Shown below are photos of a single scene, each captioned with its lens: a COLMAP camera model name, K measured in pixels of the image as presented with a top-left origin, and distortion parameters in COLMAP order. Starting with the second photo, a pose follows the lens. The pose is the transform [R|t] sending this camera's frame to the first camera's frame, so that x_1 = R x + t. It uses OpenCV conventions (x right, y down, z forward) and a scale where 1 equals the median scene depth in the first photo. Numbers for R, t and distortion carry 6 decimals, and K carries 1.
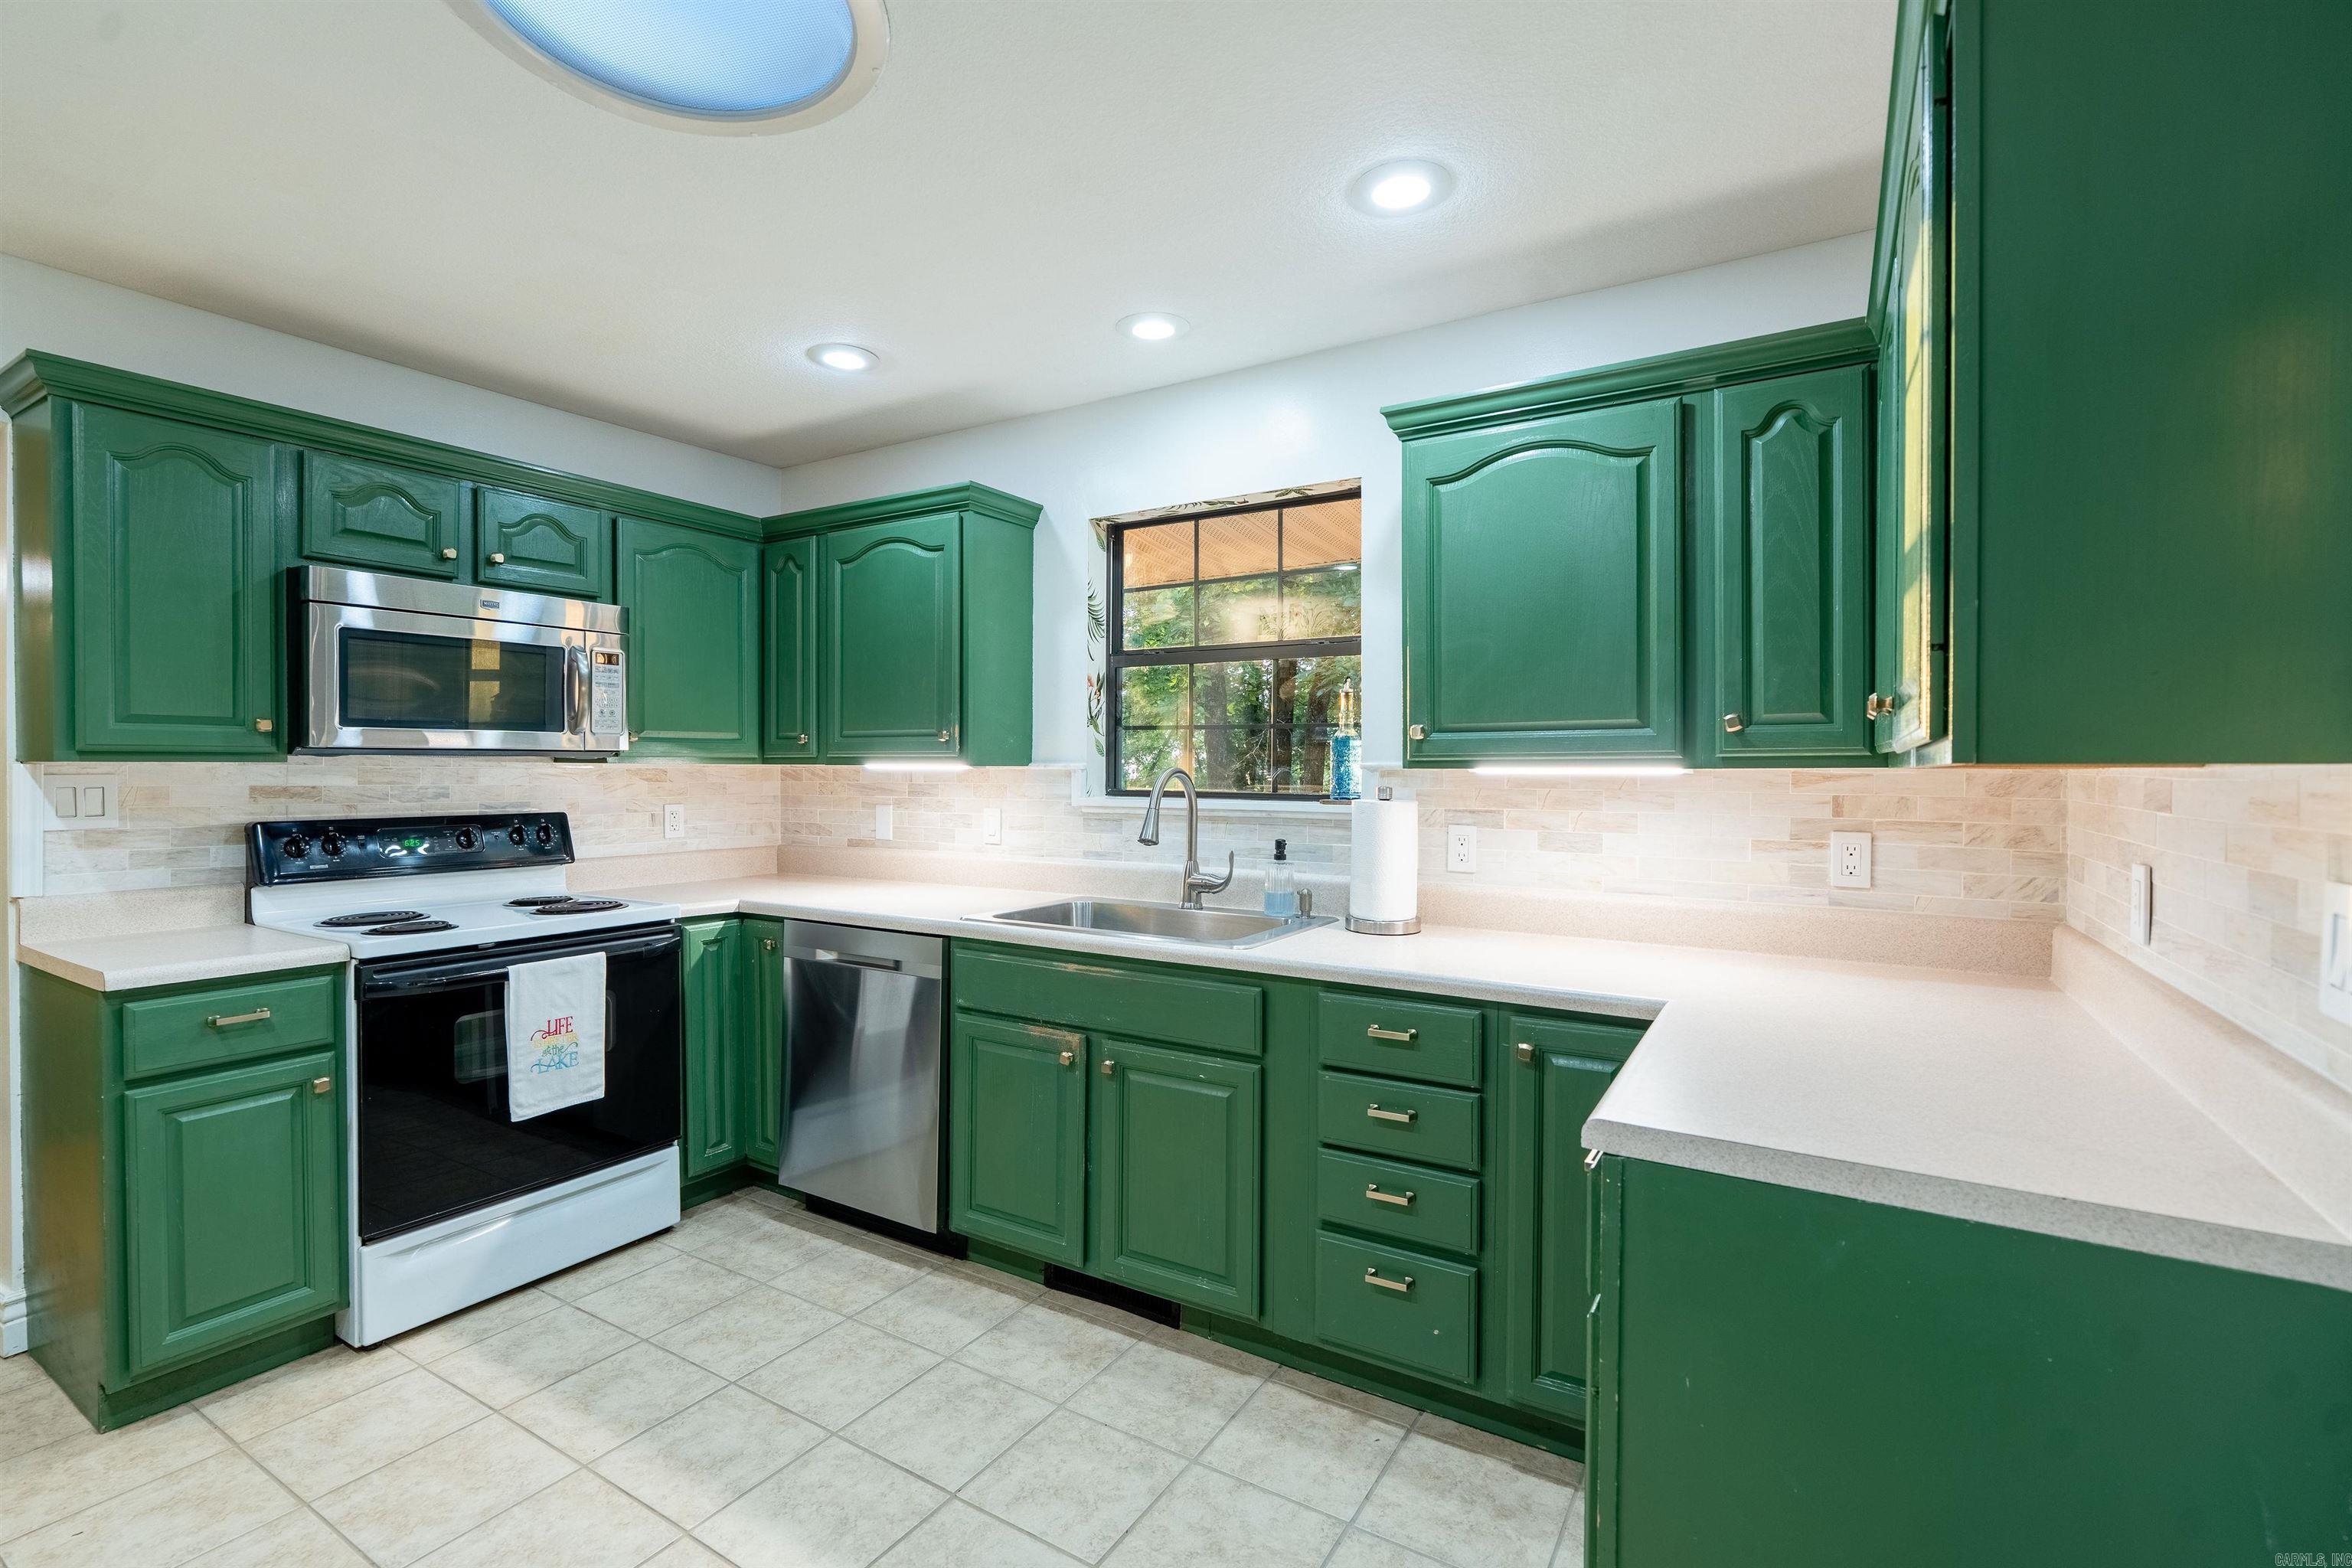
lens RADIAL K [[1054.7, 0, 1163.6], [0, 1054.7, 779.9], [0, 0, 1]] dist [-0.001914, 0.002342]
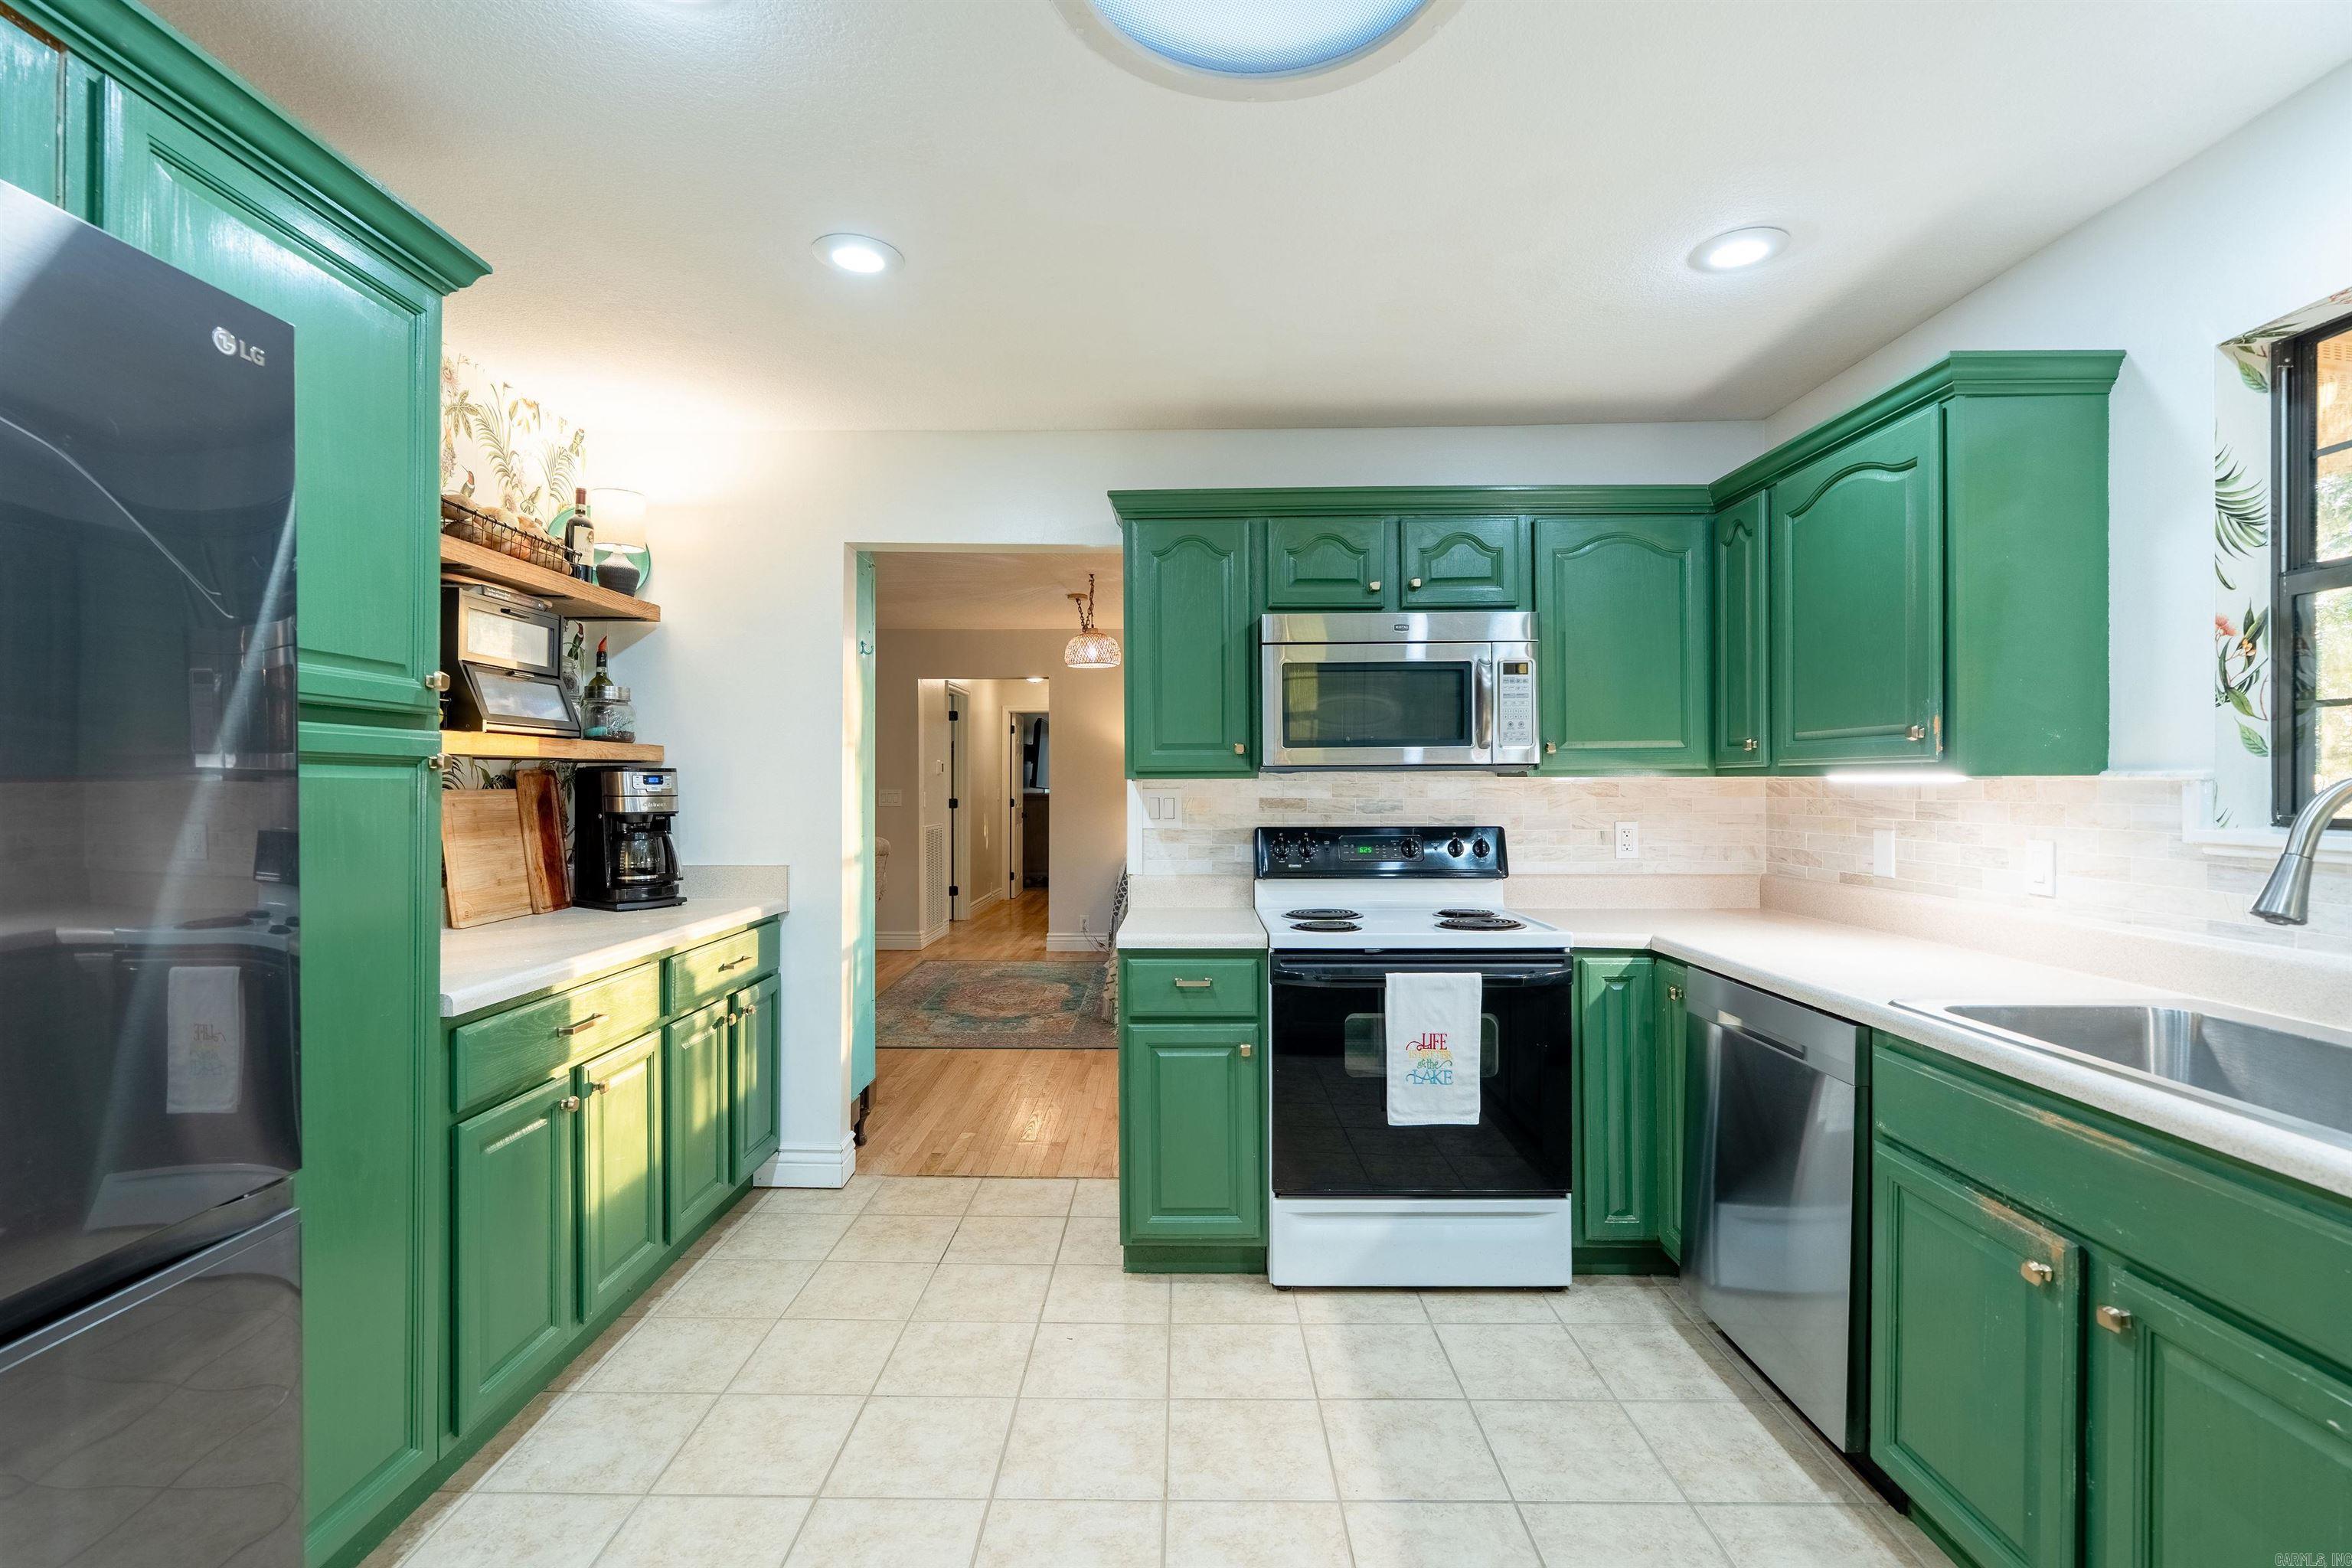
lens RADIAL K [[1054.7, 0, 1173.1], [0, 1054.7, 782.9], [0, 0, 1]] dist [-0.001914, 0.002342]
pose [[0.522681, -0.004344, -0.852517, 0.144786], [-0.004505, 0.999959, -0.007857, -0.001649], [0.852516, 0.007947, 0.522640, 0.257449]]
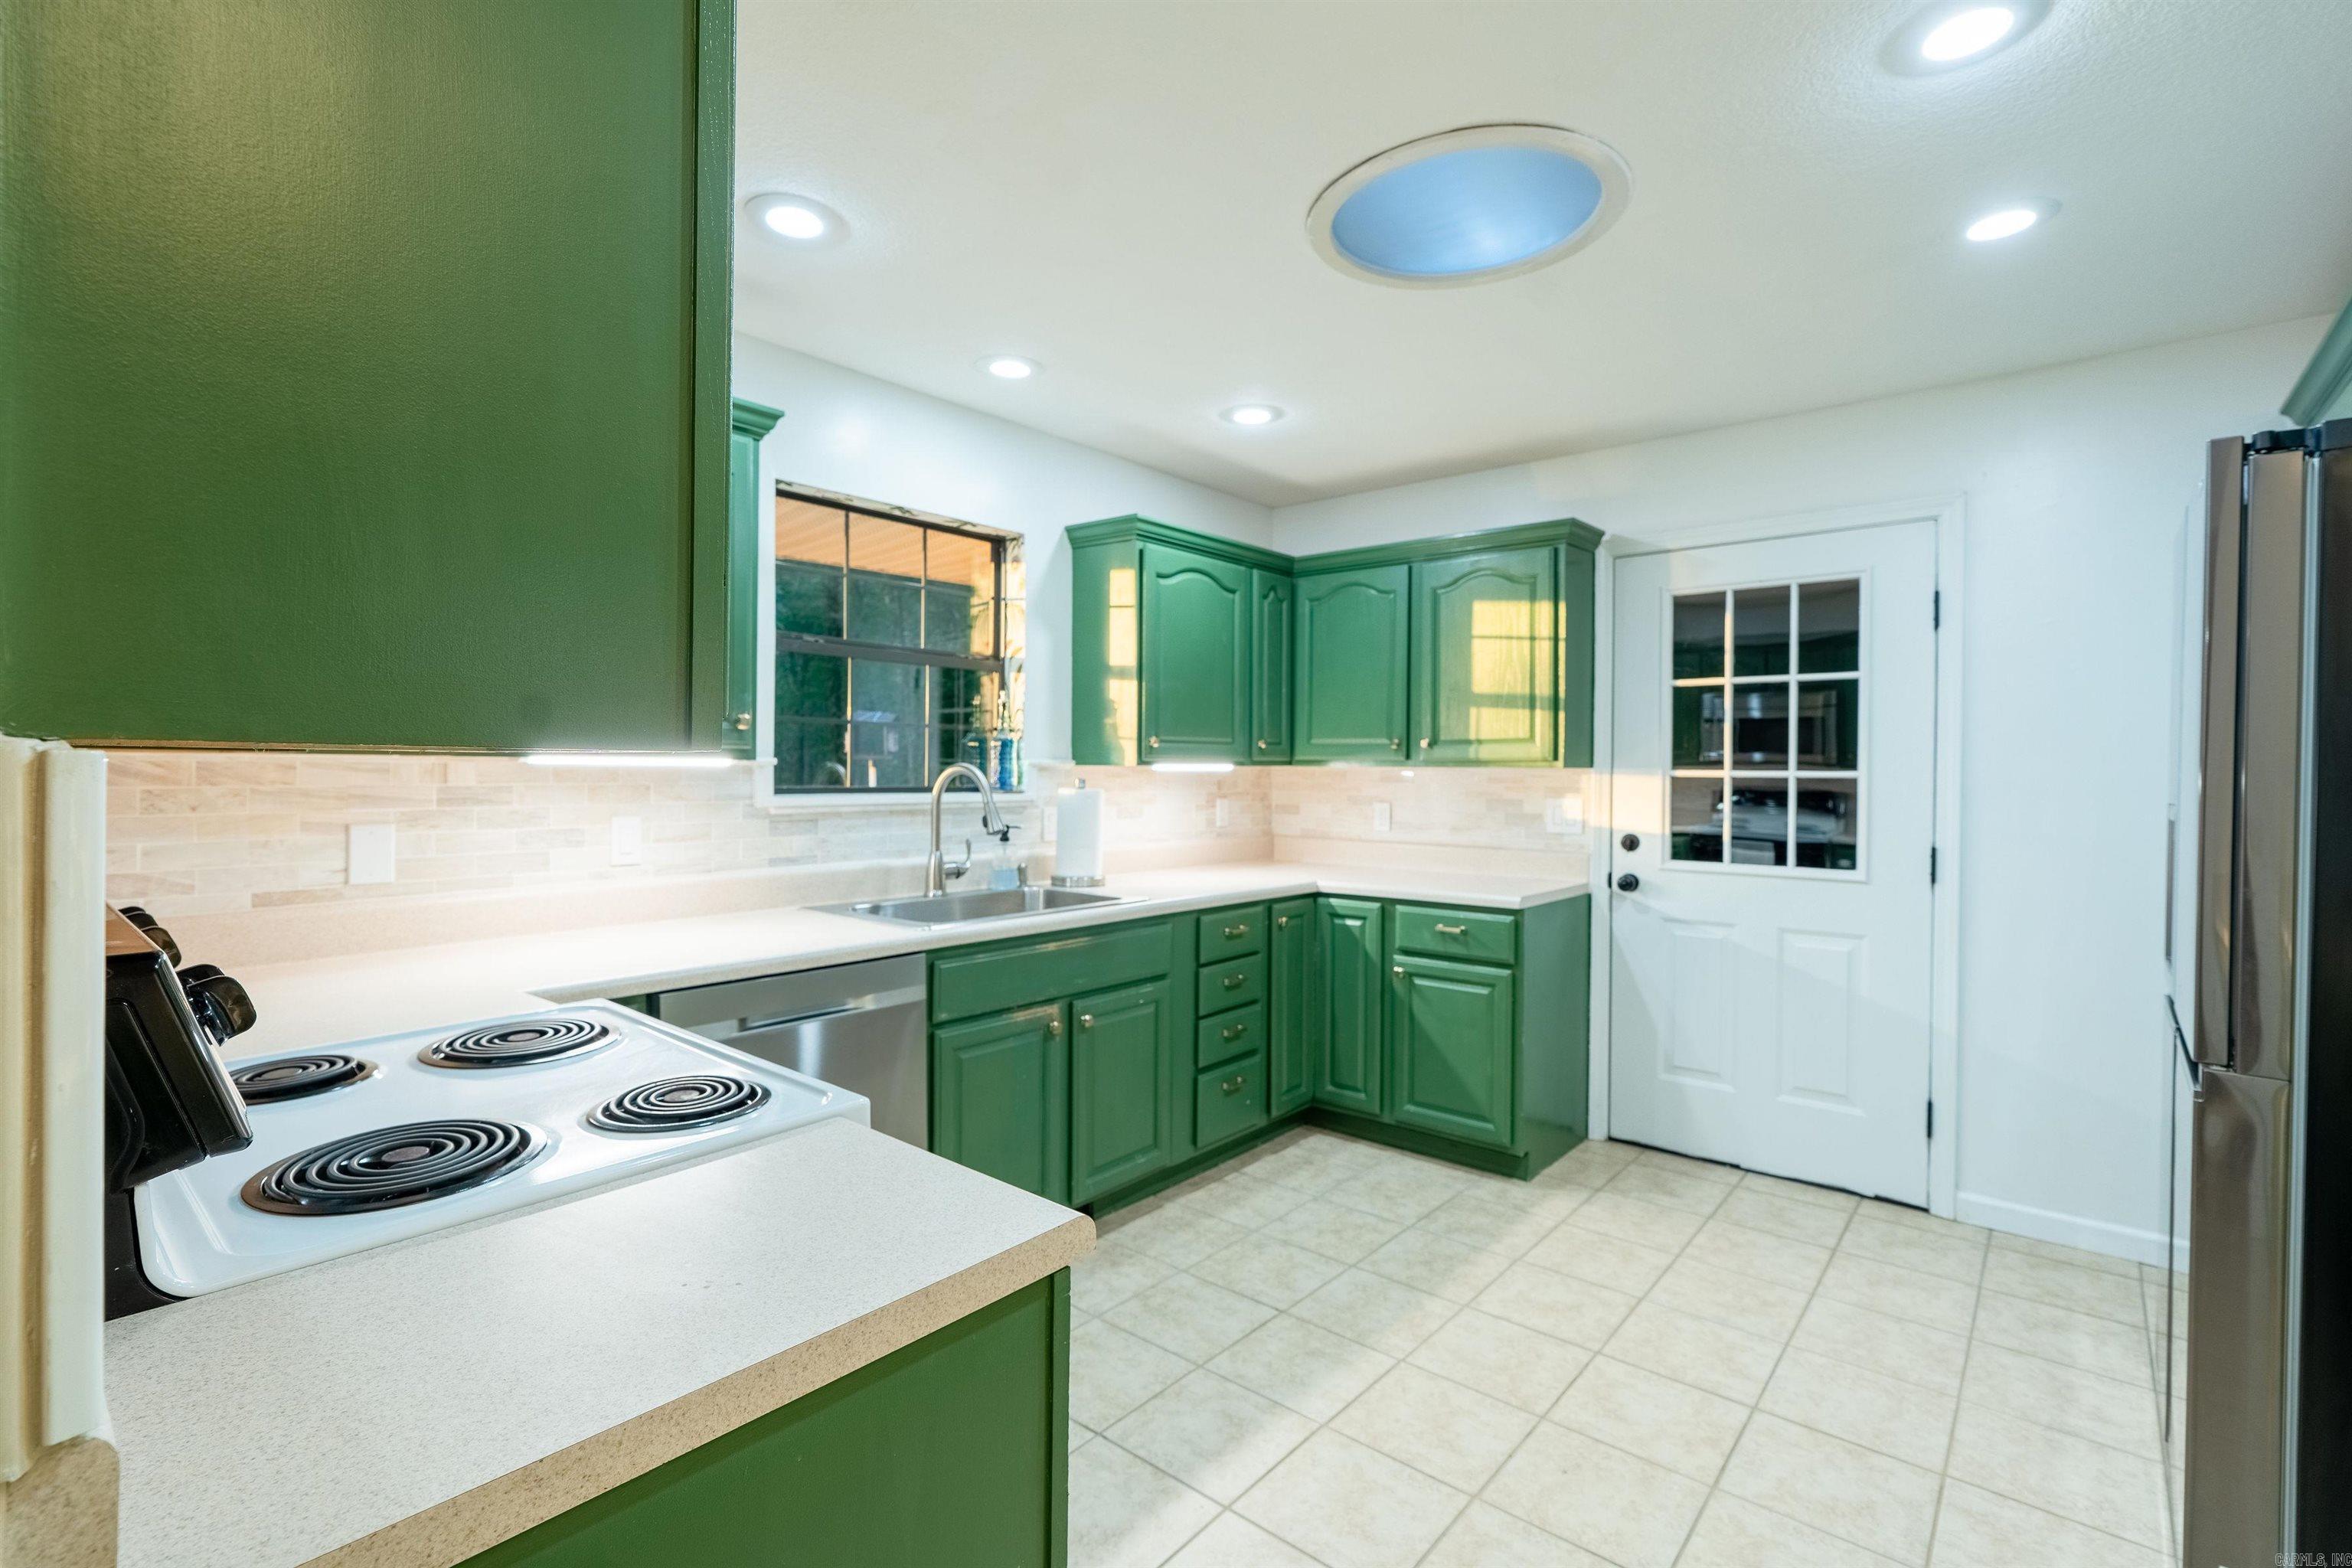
lens RADIAL K [[1054.7, 0, 1172.5], [0, 1054.7, 783.3], [0, 0, 1]] dist [-0.001914, 0.002342]
pose [[0.149159, -0.016358, 0.988678, -1.064121], [0.003603, 0.999865, 0.016000, -0.008946], [-0.988807, 0.001176, 0.149198, 0.652557]]
